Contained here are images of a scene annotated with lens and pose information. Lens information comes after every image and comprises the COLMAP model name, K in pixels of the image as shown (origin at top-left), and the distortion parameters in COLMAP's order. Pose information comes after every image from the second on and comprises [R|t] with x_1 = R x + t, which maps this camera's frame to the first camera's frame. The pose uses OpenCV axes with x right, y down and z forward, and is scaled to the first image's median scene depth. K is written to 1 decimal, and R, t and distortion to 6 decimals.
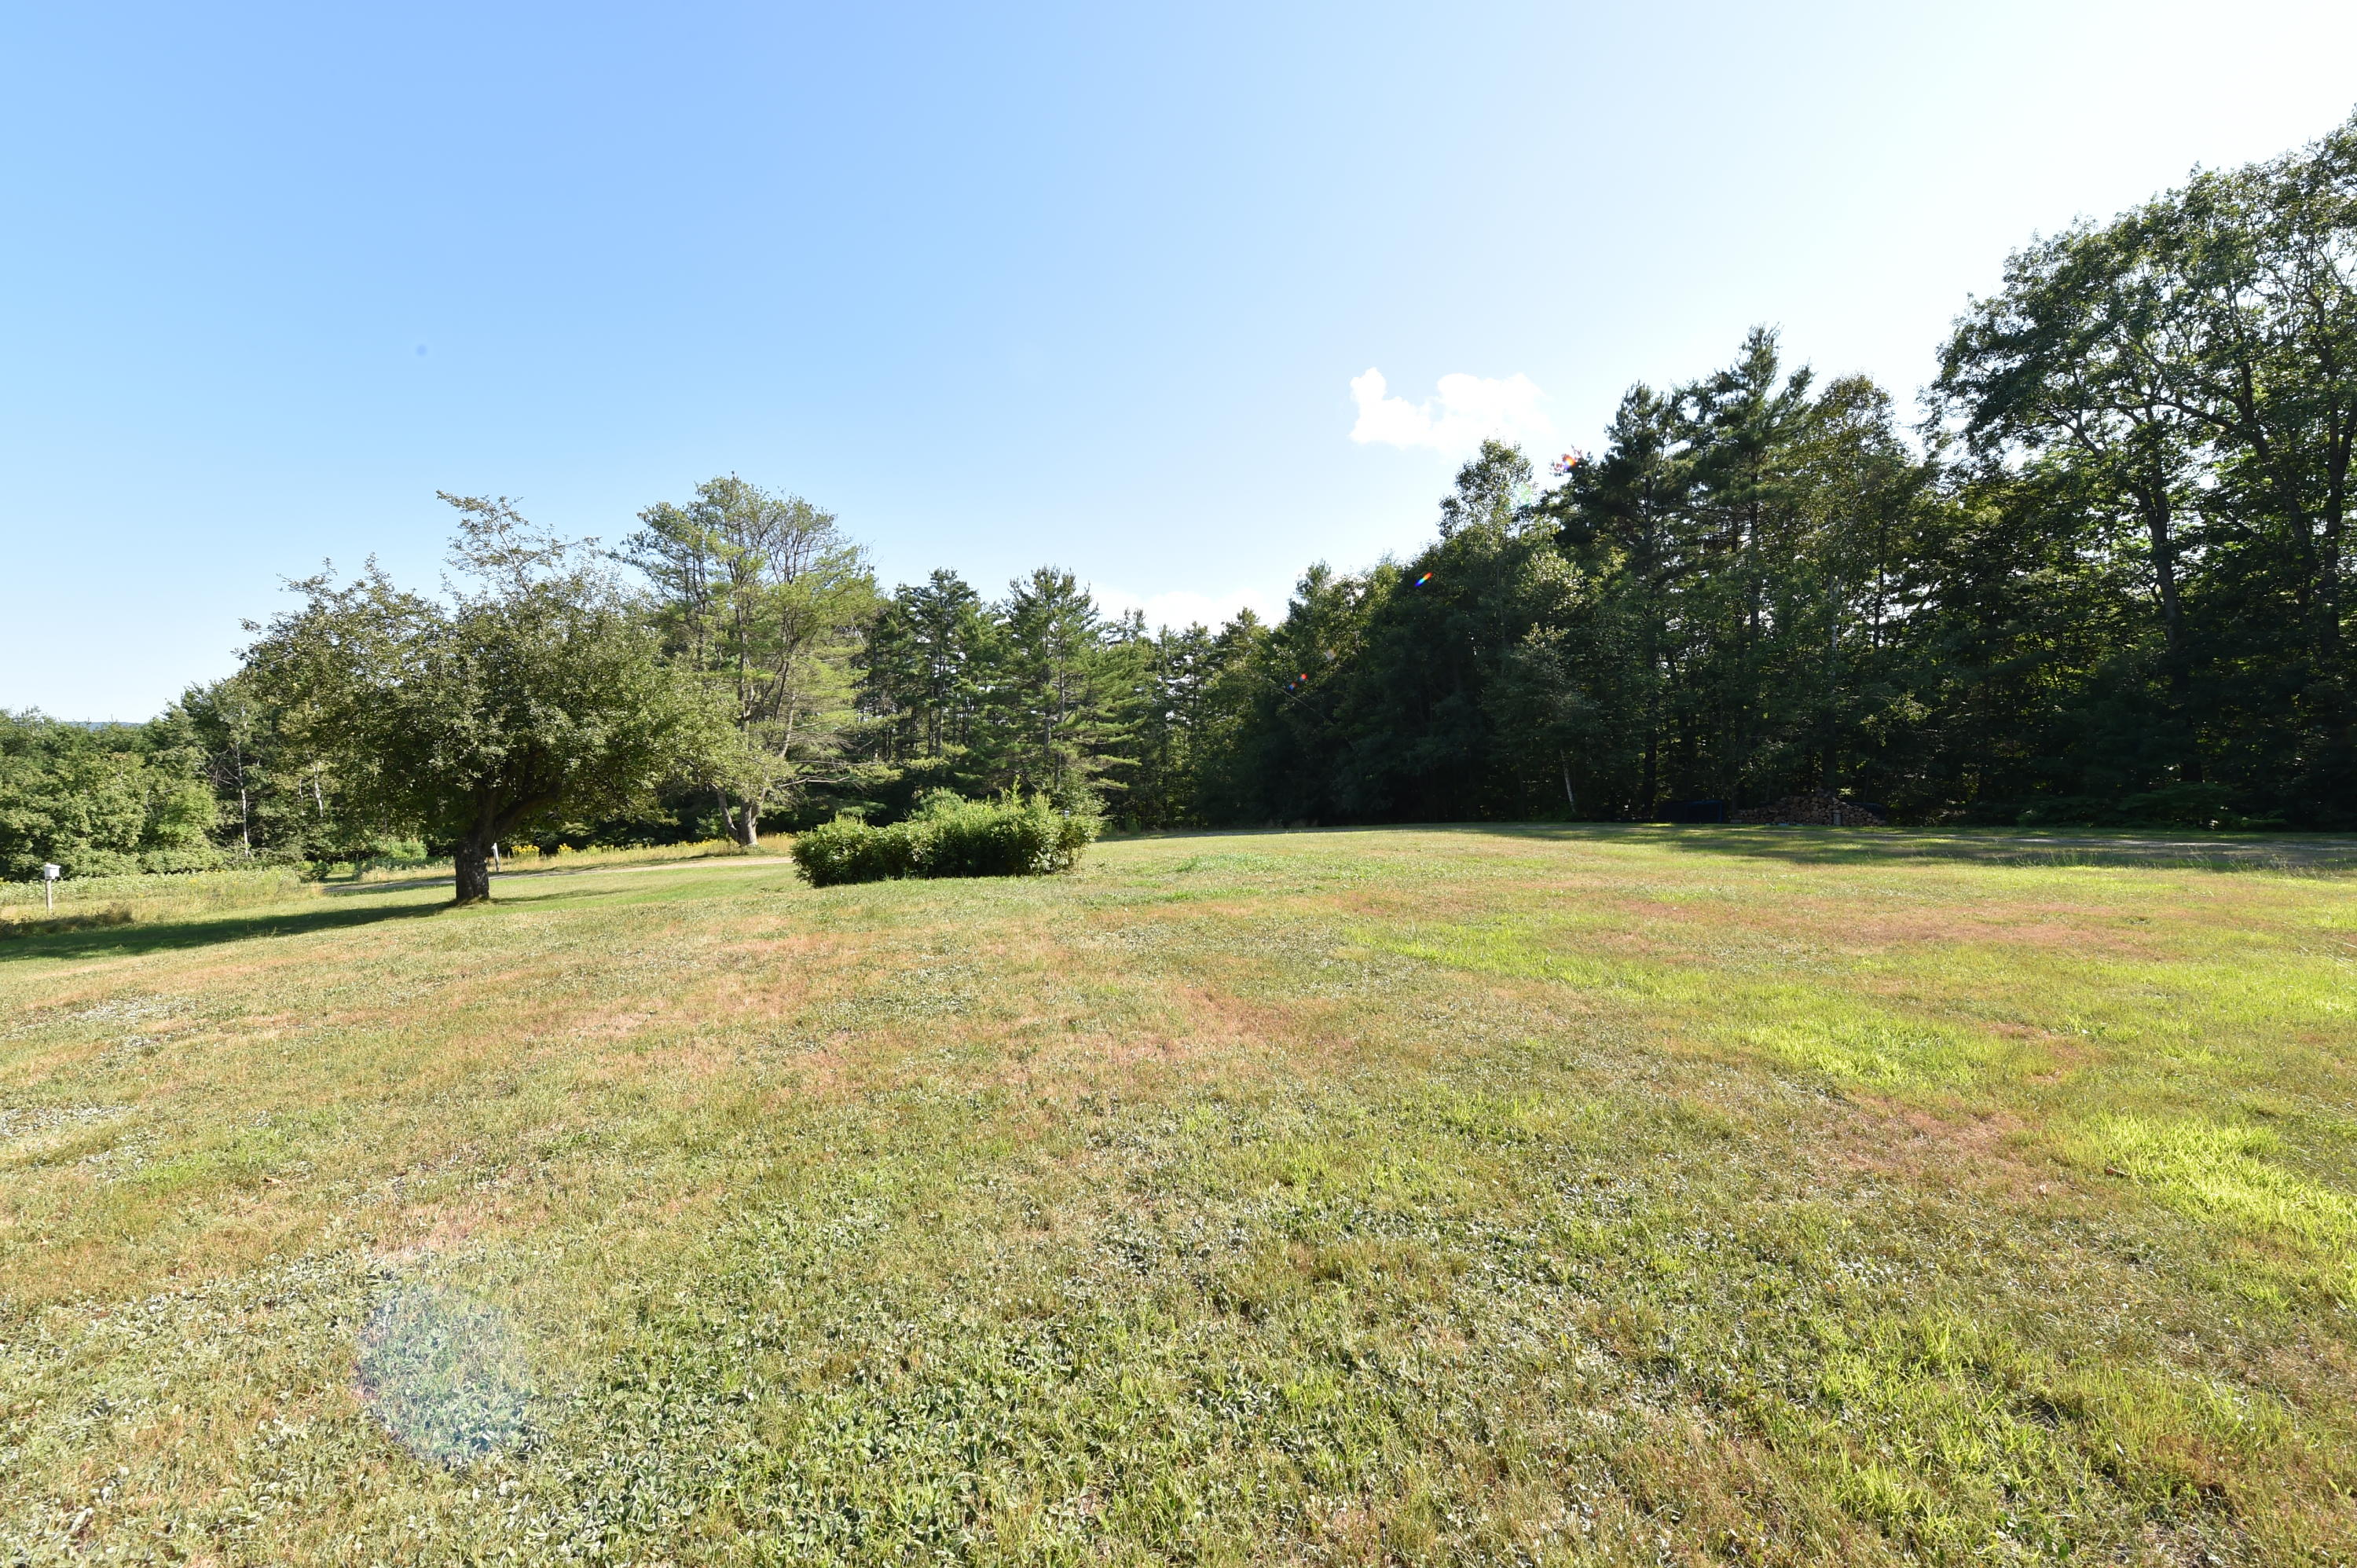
lens RADIAL K [[926.6, 0, 1165.8], [0, 926.6, 776.6], [0, 0, 1]] dist [-0.022996, -0.001112]
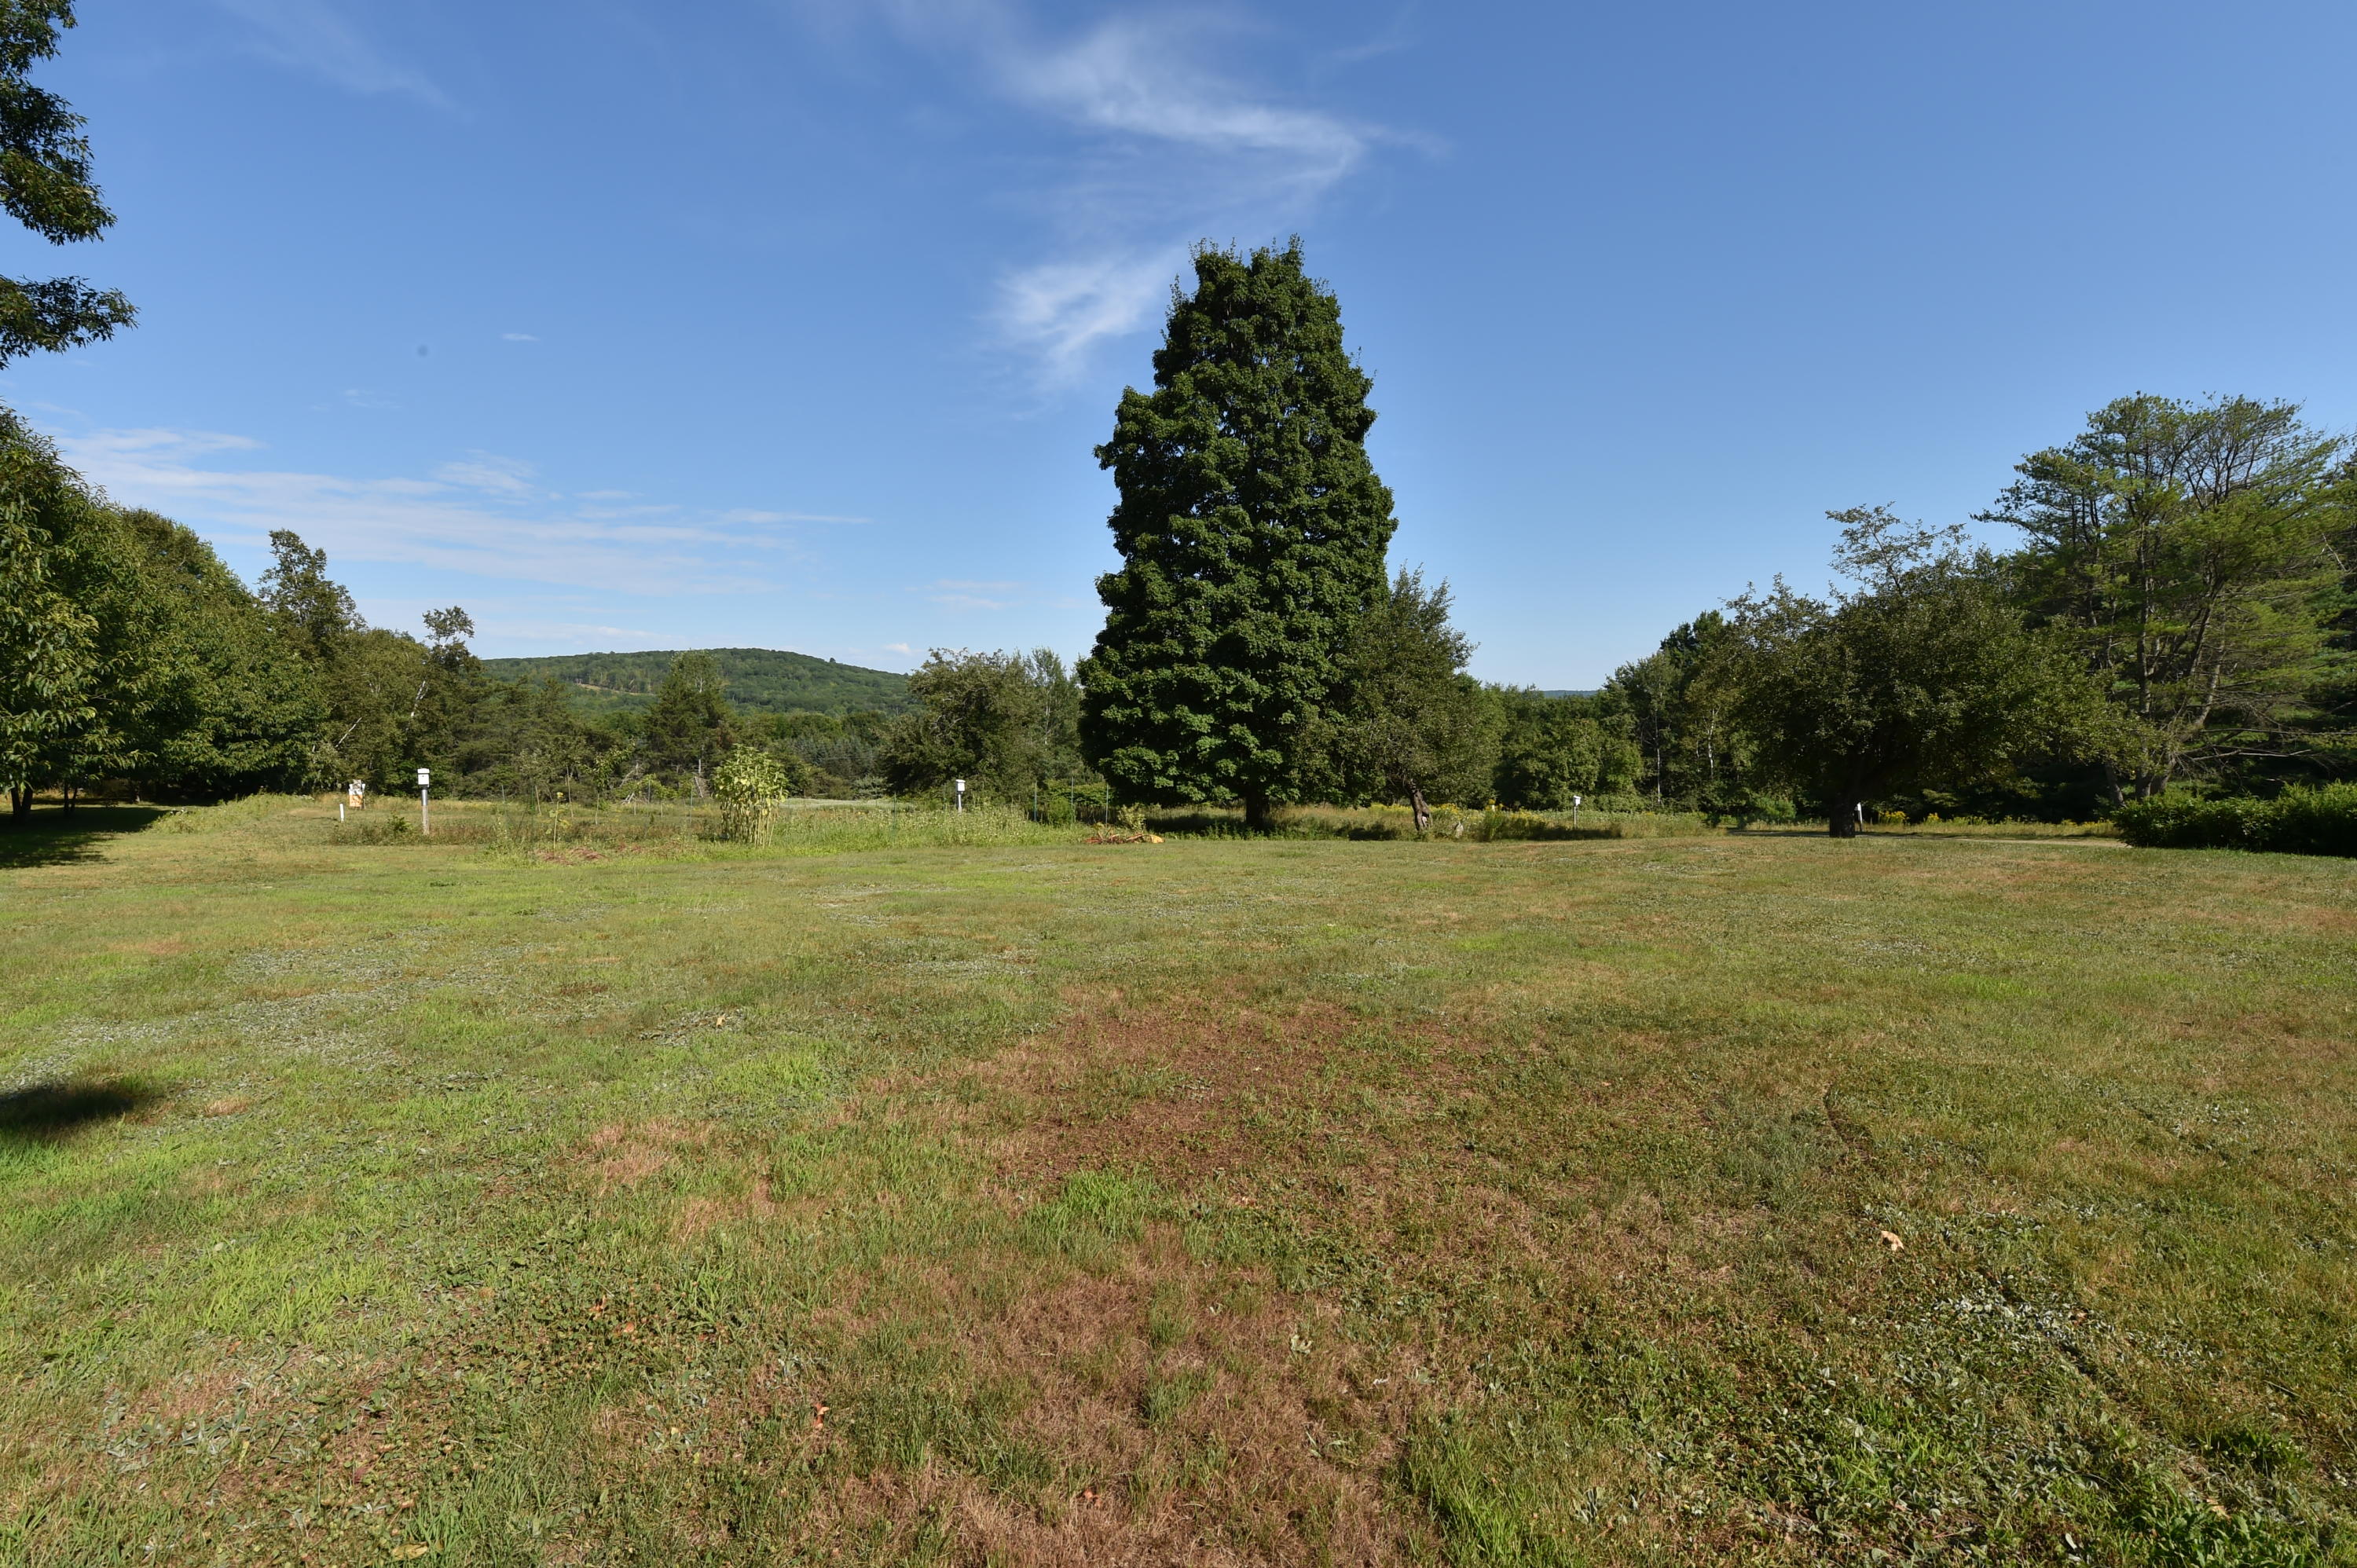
lens RADIAL K [[1113.1, 0, 1183.8], [0, 1113.1, 774.9], [0, 0, 1]] dist [-0.012947, -0.002635]
pose [[0.381012, 0.042991, -0.923570, 0.249674], [-0.013199, 0.999069, 0.041060, -0.007099], [0.924476, -0.003454, 0.381225, -0.350303]]
